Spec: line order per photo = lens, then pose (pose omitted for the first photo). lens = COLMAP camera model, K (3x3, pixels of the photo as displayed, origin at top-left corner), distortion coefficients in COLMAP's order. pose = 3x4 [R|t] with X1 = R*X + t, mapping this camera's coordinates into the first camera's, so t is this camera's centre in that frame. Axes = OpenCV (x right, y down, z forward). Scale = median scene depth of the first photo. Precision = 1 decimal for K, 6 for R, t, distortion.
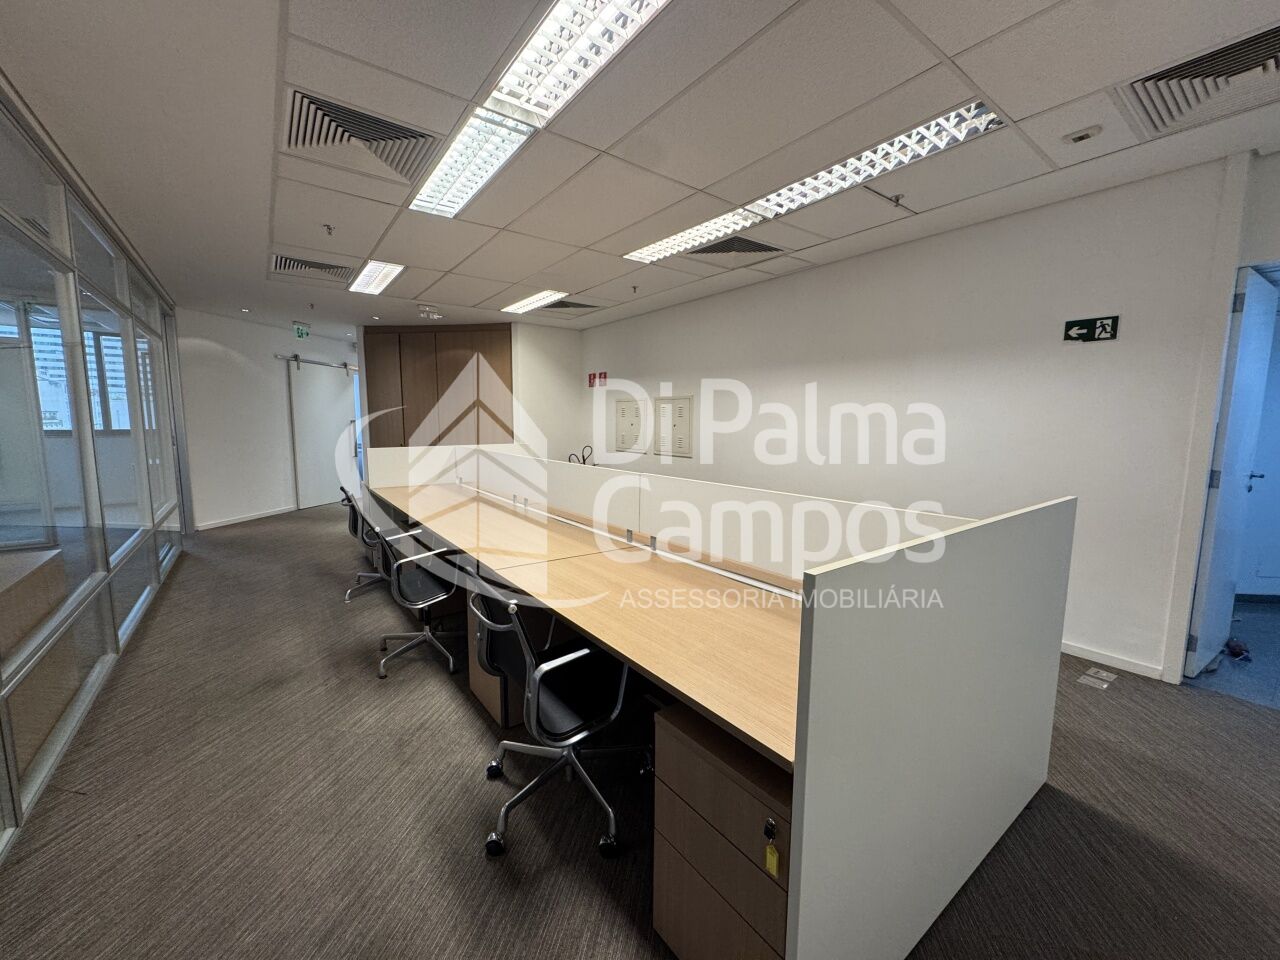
lens RADIAL K [[511.3, 0, 649.1], [0, 511.3, 480.9], [0, 0, 1]] dist [-0.001948, 0.001028]
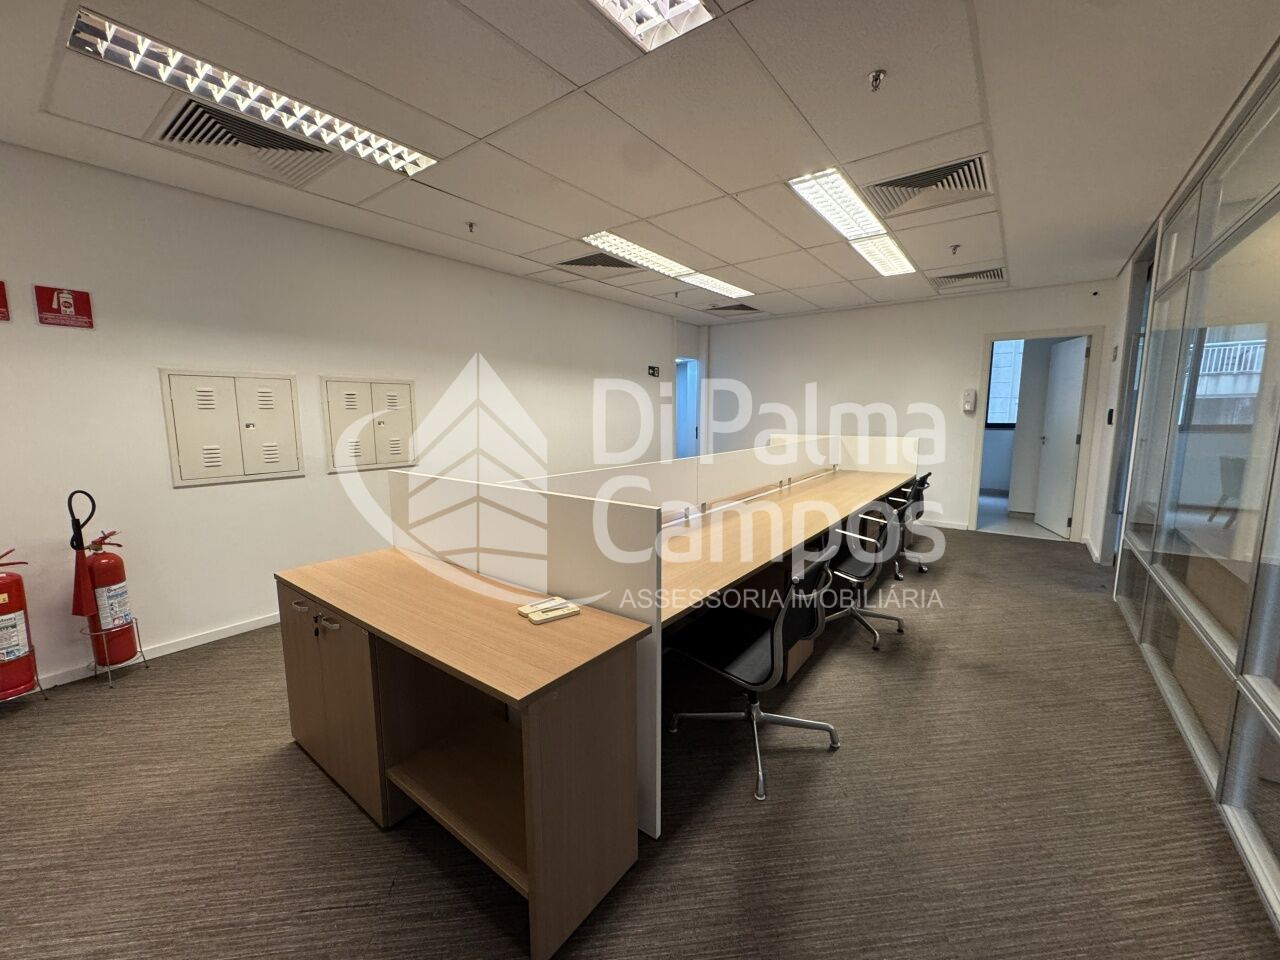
lens RADIAL K [[511.3, 0, 635.4], [0, 511.3, 477.6], [0, 0, 1]] dist [-0.001948, 0.001028]
pose [[-0.269840, -0.127488, 0.954428, -1.353053], [0.119329, 0.979128, 0.164524, -0.215850], [-0.955483, 0.158287, -0.248995, 1.715065]]
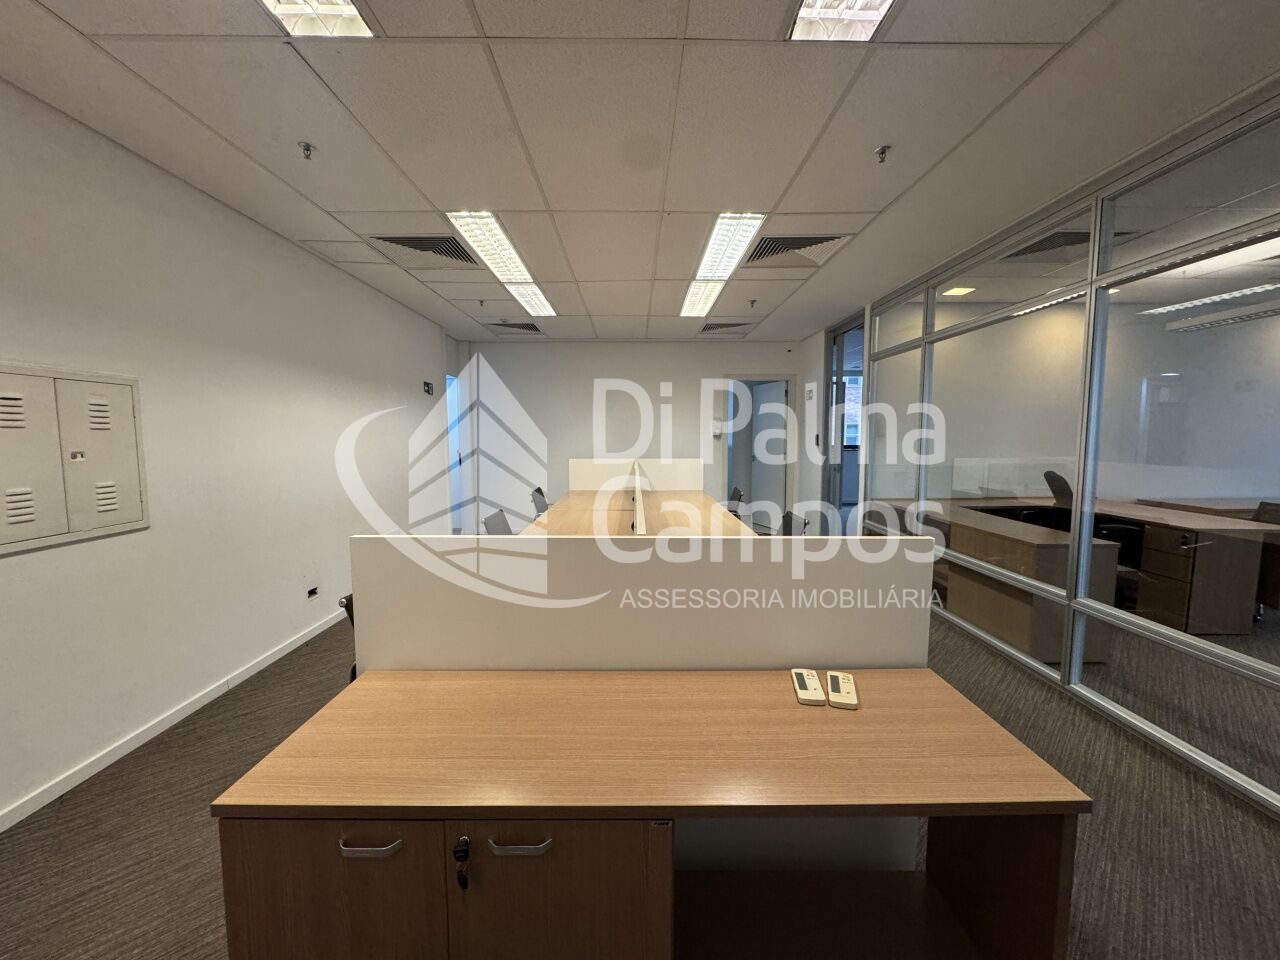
lens RADIAL K [[511.3, 0, 640.2], [0, 511.3, 478.1], [0, 0, 1]] dist [-0.001948, 0.001028]
pose [[-0.802018, -0.053082, 0.594937, -0.933543], [0.070369, 0.980710, 0.182364, -0.257259], [-0.593140, 0.188124, -0.782811, 2.089314]]
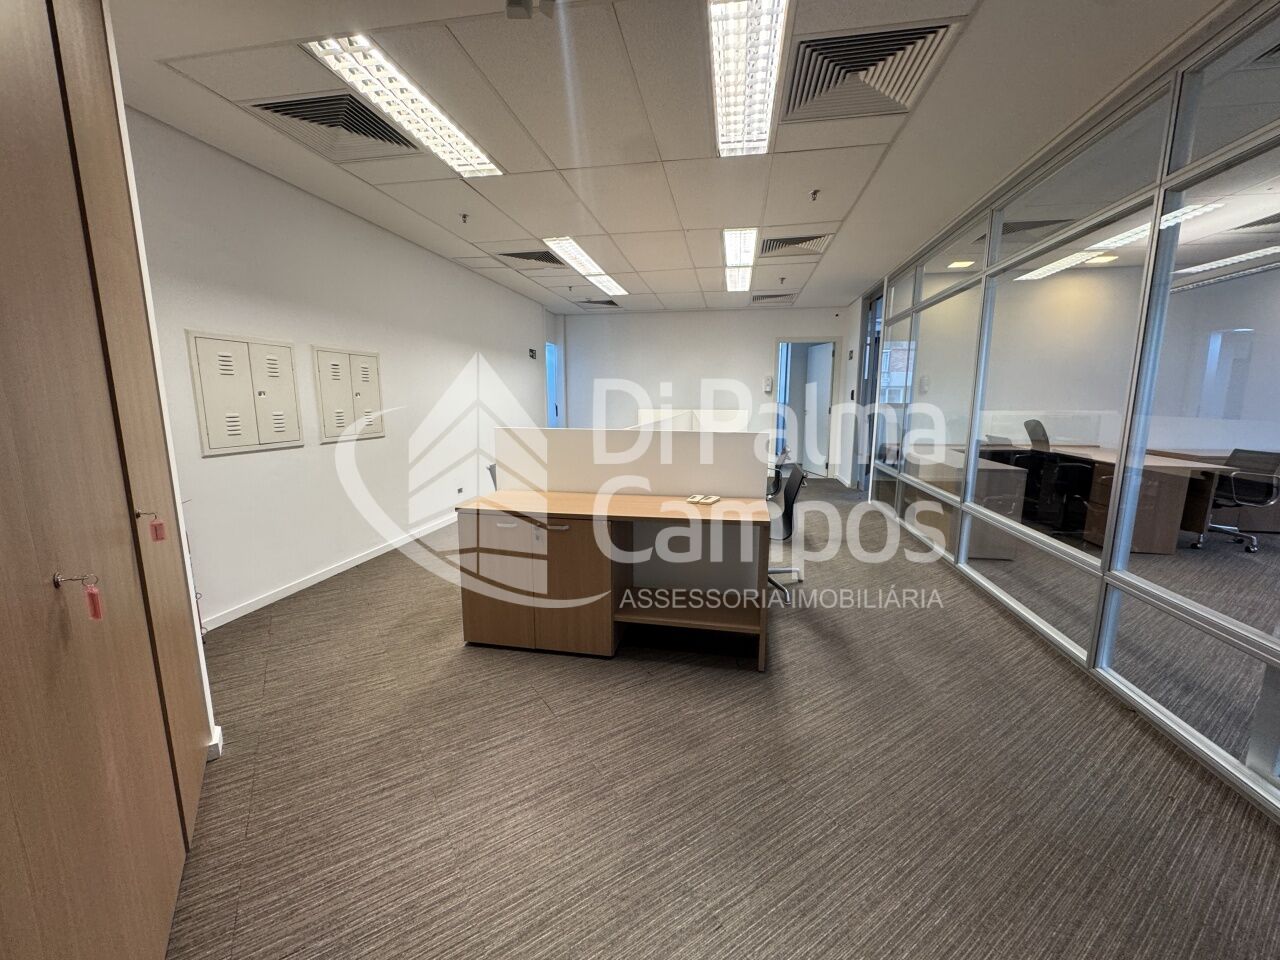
lens RADIAL K [[511.3, 0, 638.2], [0, 511.3, 475.0], [0, 0, 1]] dist [-0.001948, 0.001028]
pose [[-0.670321, -0.117809, 0.732660, -1.400541], [0.085080, 0.968606, 0.233590, -0.260531], [-0.737177, 0.218915, -0.639254, 2.353237]]
